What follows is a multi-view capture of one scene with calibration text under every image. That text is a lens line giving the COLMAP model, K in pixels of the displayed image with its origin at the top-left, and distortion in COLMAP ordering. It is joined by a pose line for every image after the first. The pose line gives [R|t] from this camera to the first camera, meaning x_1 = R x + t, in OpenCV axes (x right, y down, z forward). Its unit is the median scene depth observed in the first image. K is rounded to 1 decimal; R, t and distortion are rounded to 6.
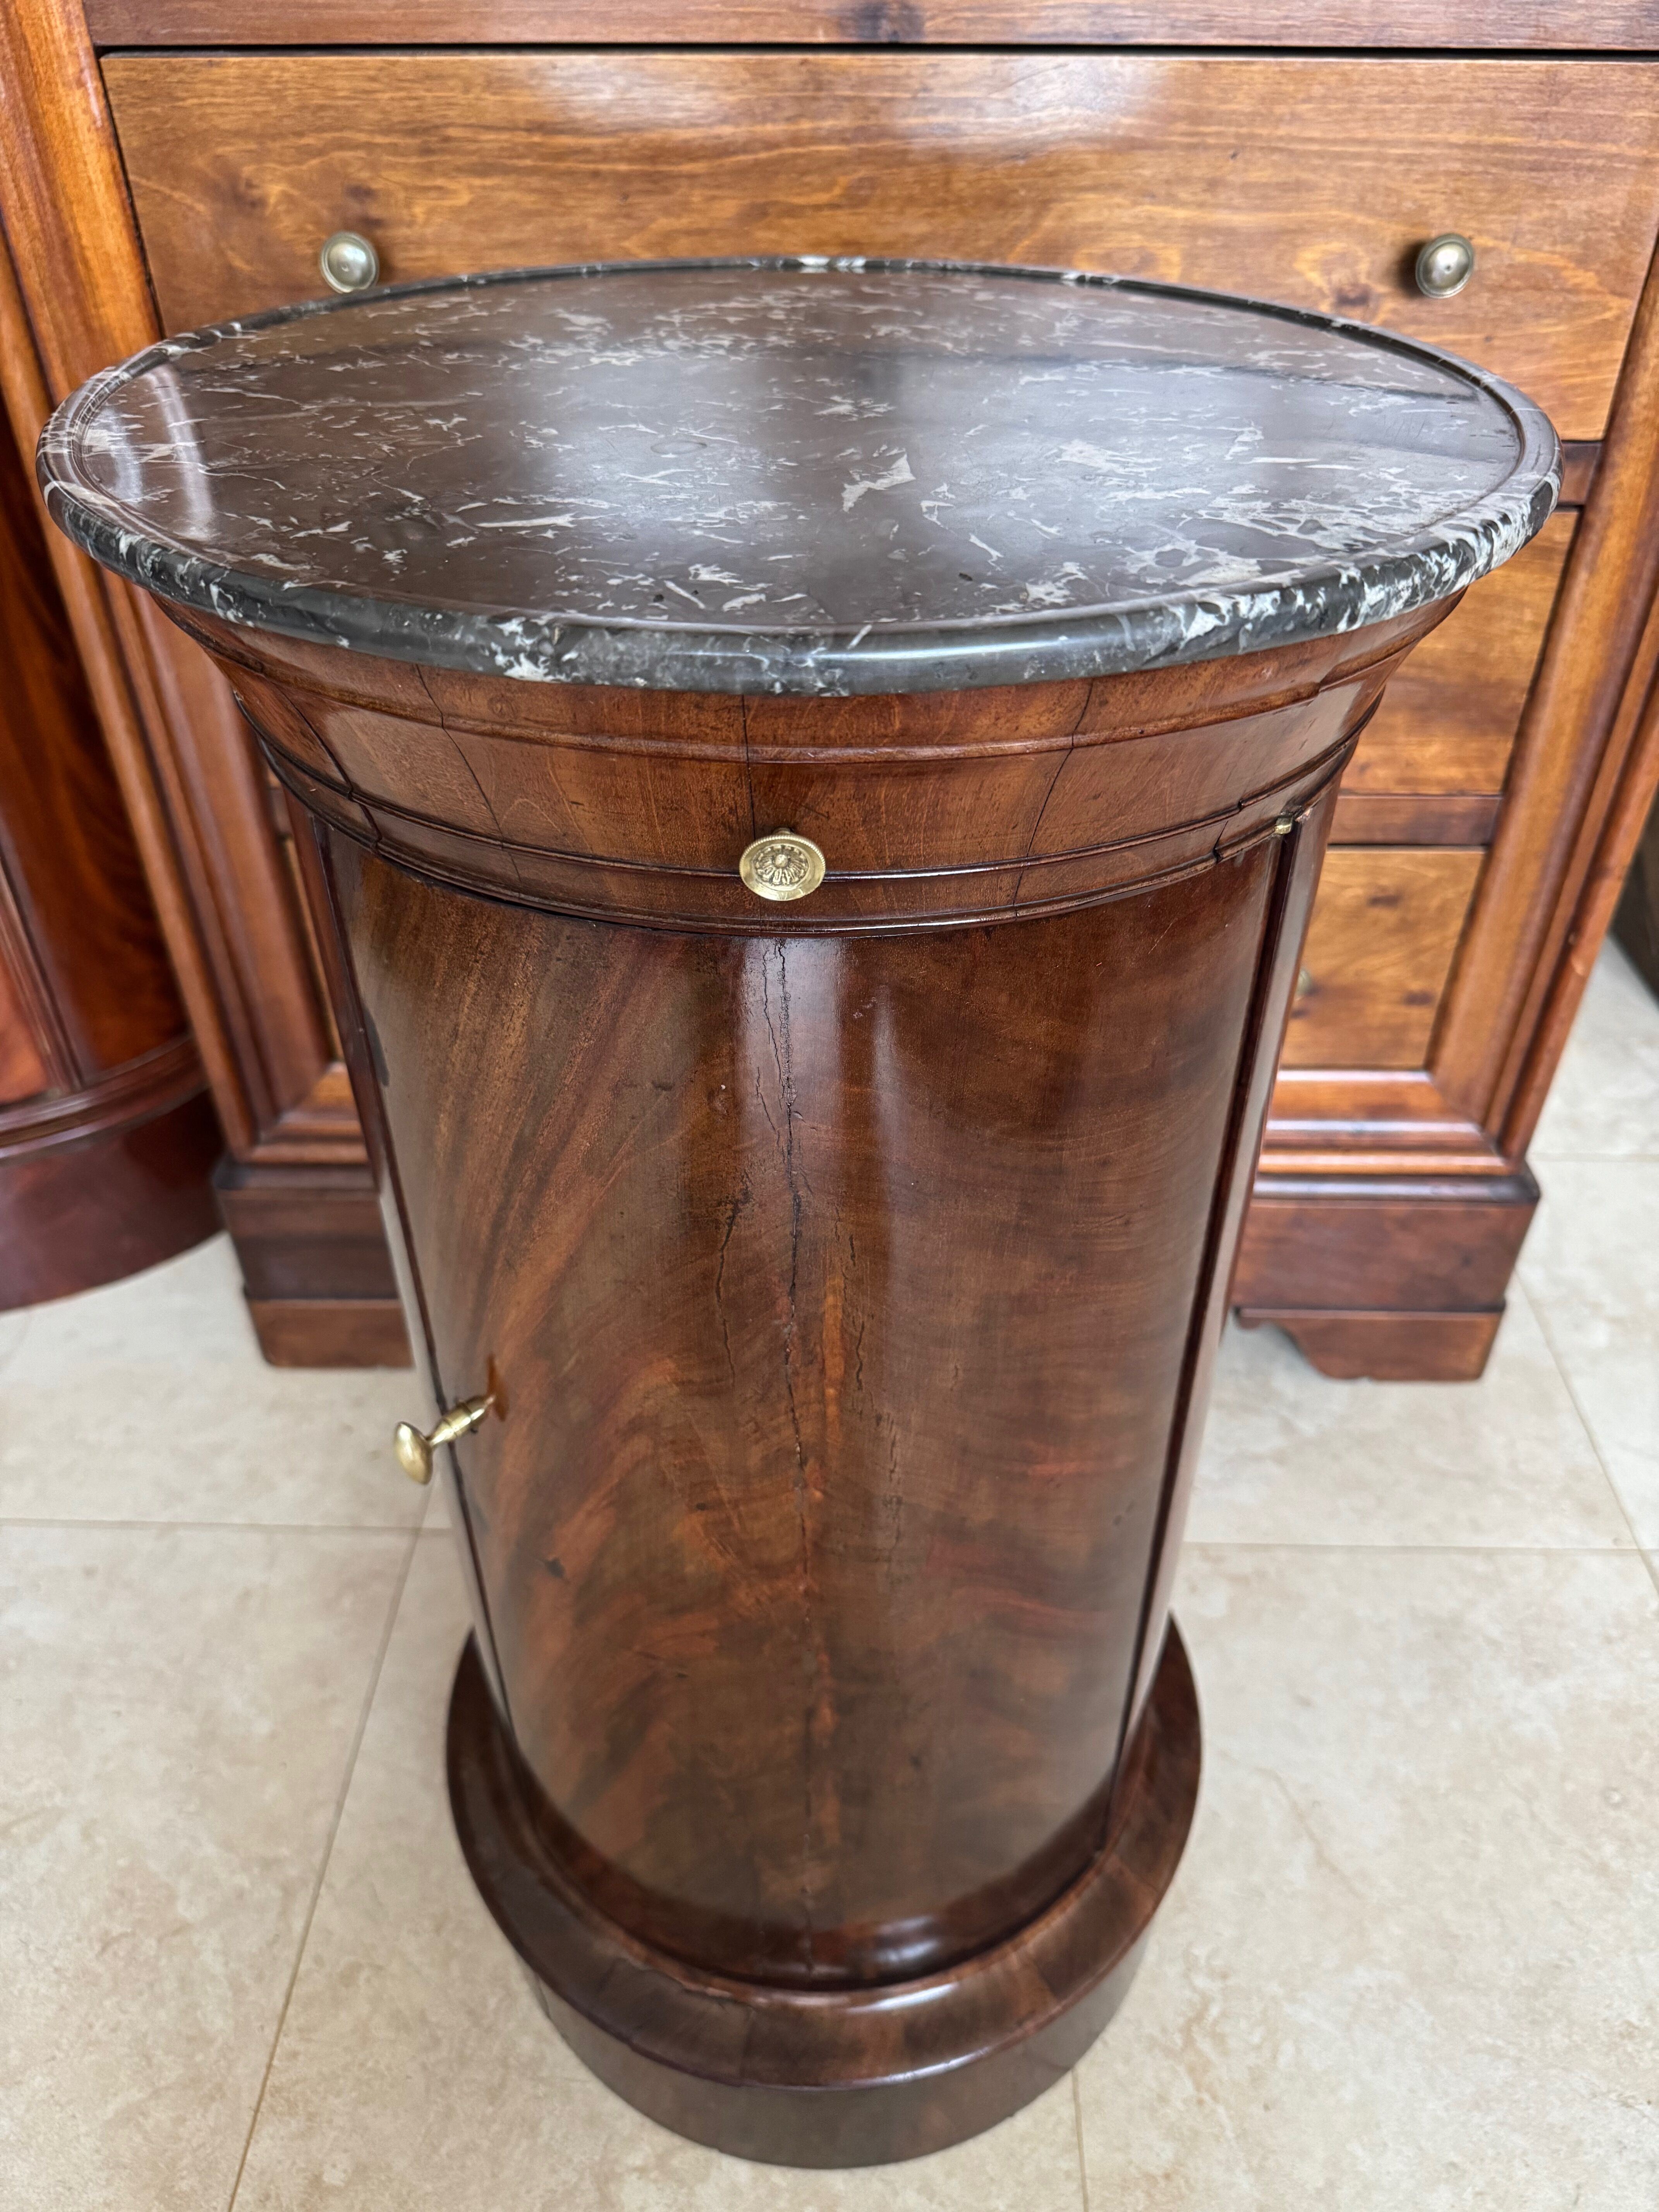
lens RADIAL K [[1613.9, 0, 826.6], [0, 1613.9, 1111.5], [0, 0, 1]] dist [-0.022536, 0.004925]
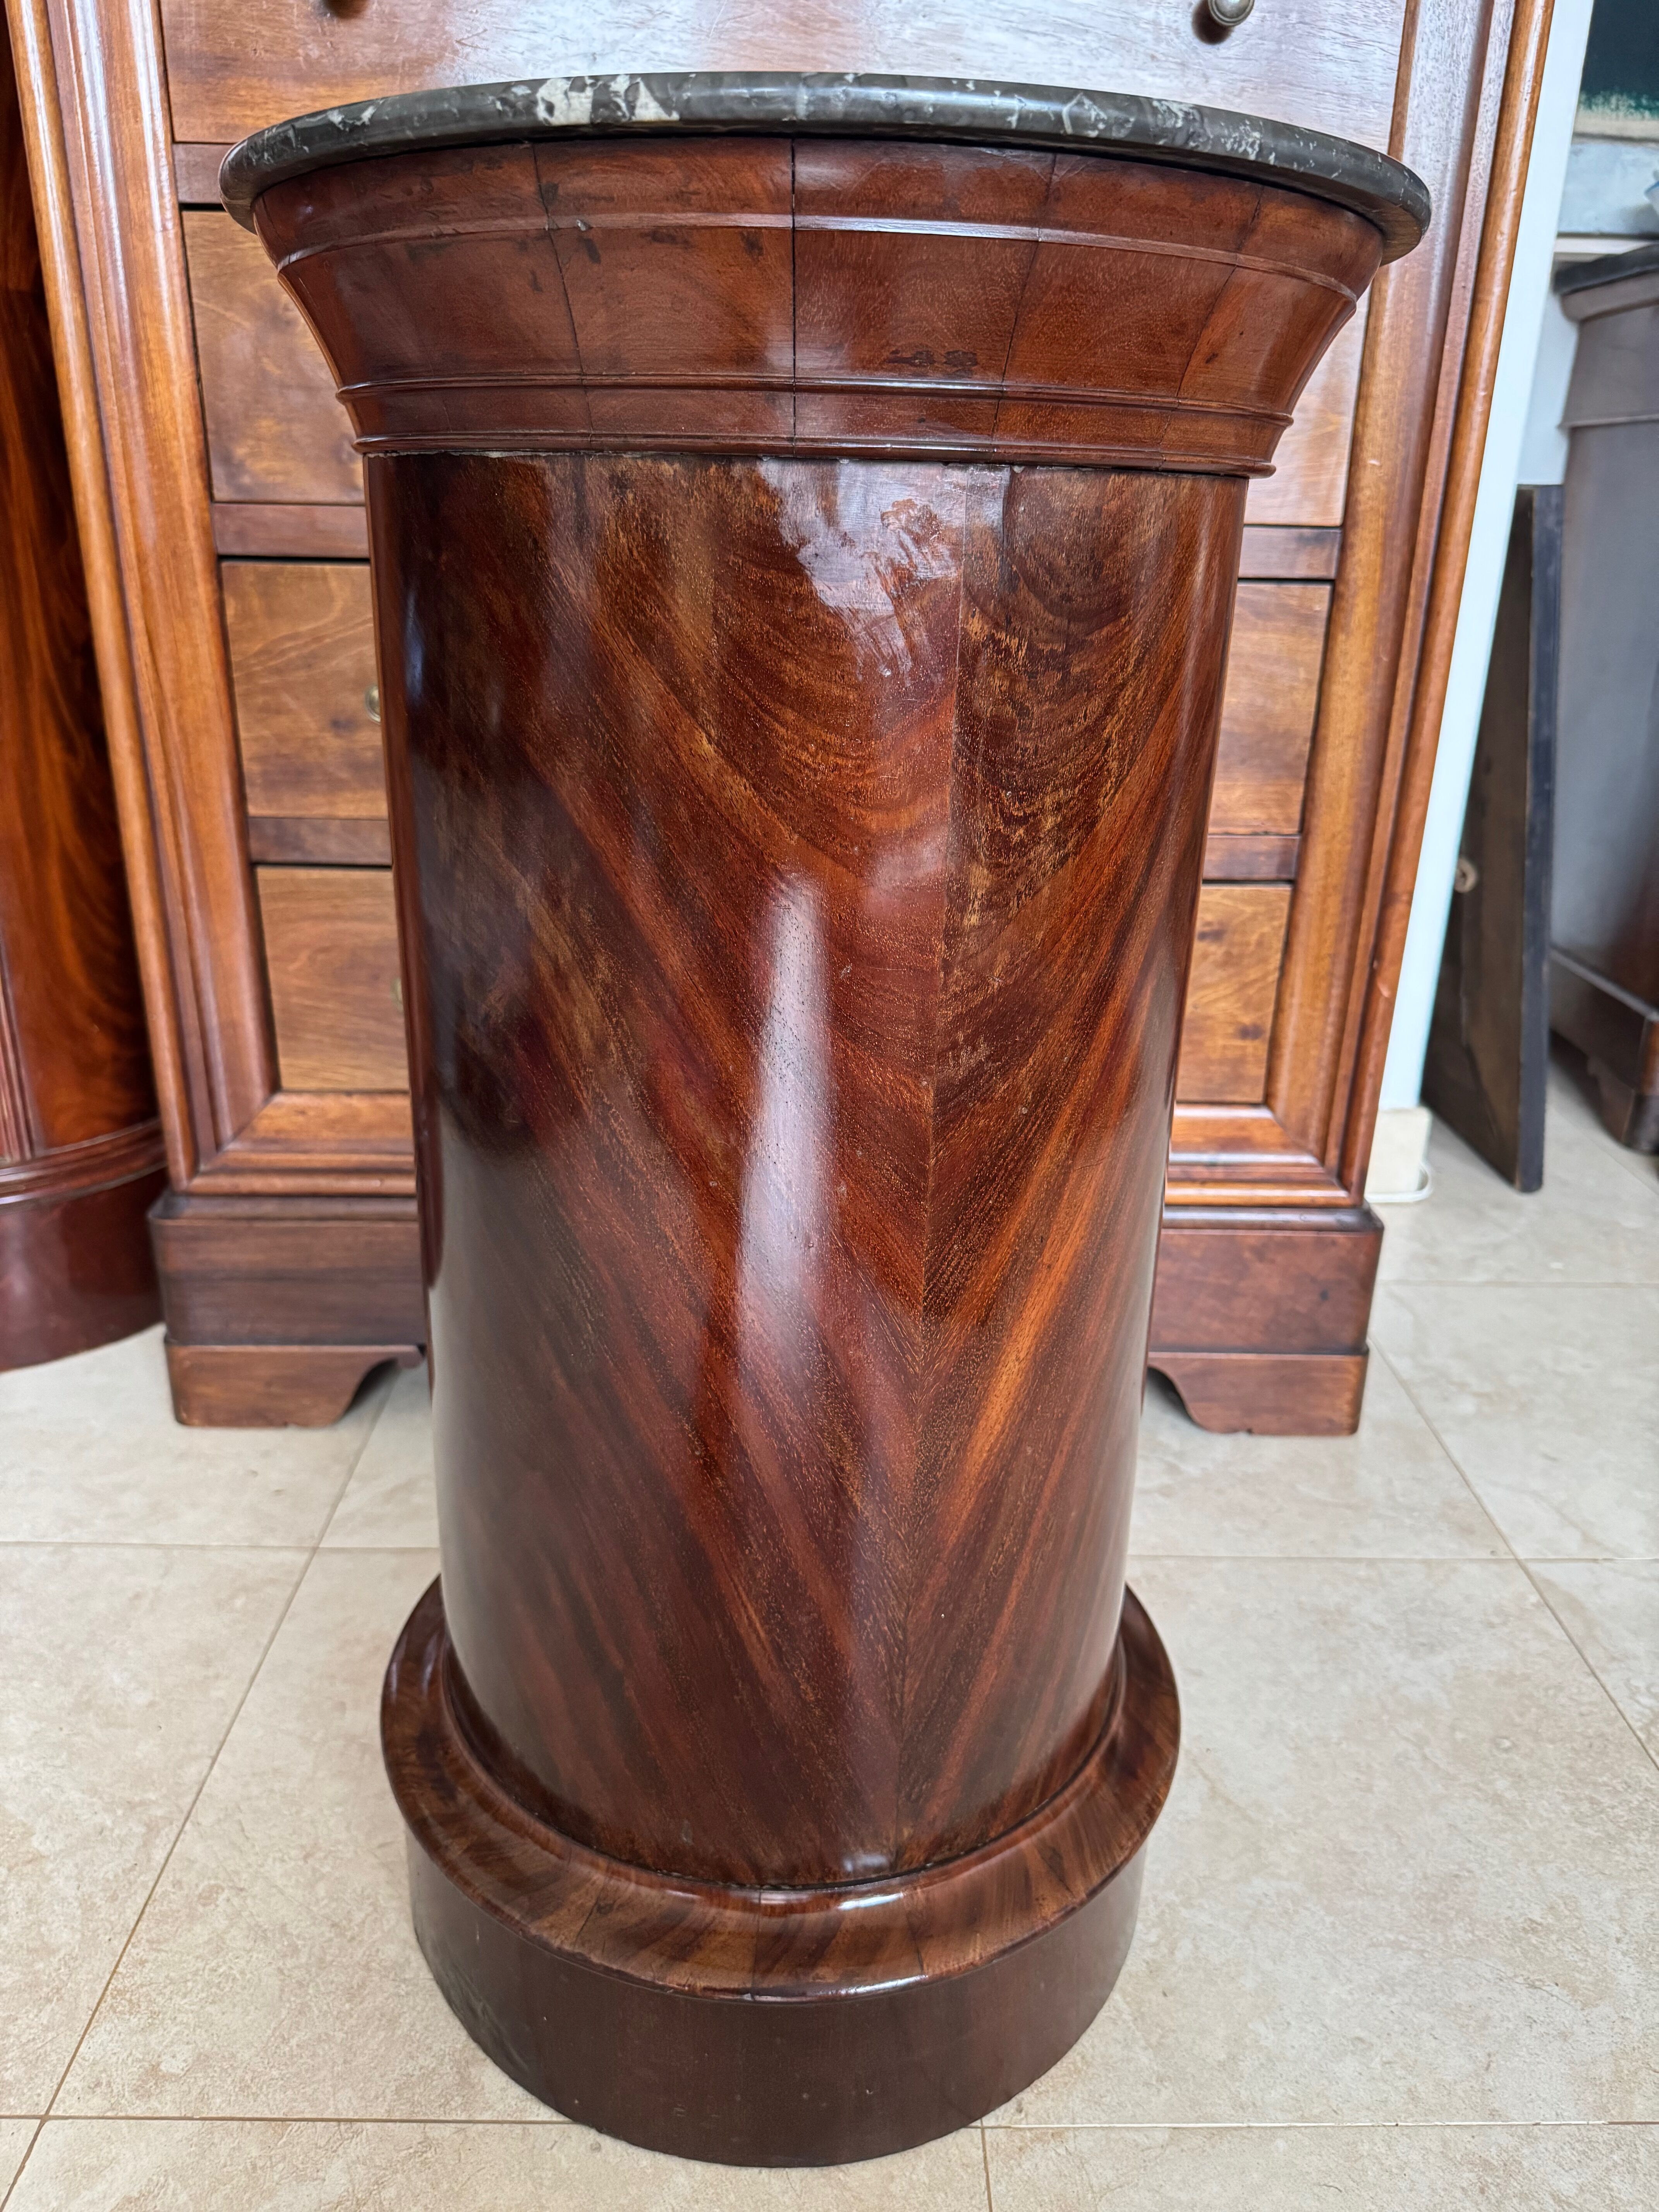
lens RADIAL K [[1604.3, 0, 827.3], [0, 1604.3, 1112.8], [0, 0, 1]] dist [-0.011887, -0.003067]
pose [[0.999201, 0.008060, 0.039152, 0.030234], [0.003735, 0.956350, -0.292200, 0.387326], [-0.039798, 0.292113, 0.955555, -0.061308]]
